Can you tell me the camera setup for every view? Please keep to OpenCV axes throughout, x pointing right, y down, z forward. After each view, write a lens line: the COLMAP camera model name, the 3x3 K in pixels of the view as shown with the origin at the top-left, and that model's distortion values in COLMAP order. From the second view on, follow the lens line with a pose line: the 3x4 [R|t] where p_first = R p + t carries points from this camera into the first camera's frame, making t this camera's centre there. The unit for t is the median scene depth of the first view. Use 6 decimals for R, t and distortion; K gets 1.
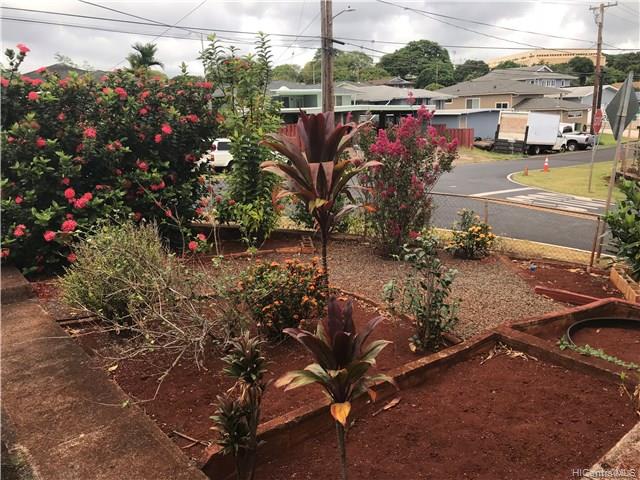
lens RADIAL K [[531.2, 0, 320.2], [0, 531.2, 240.3], [0, 0, 1]] dist [0.012280, 0.006482]
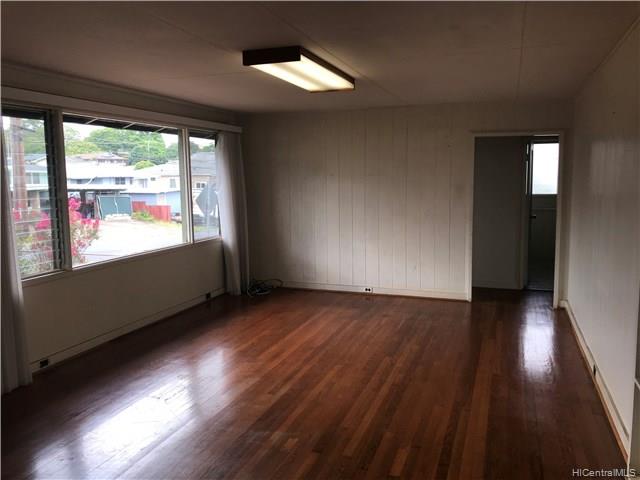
lens RADIAL K [[531.2, 0, 318.9], [0, 531.2, 238.1], [0, 0, 1]] dist [0.012280, 0.006482]
pose [[0.874891, -0.028732, 0.483466, 0.010558], [0.095881, 0.988757, -0.114748, 0.018918], [-0.474733, 0.146748, 0.867810, -0.116014]]
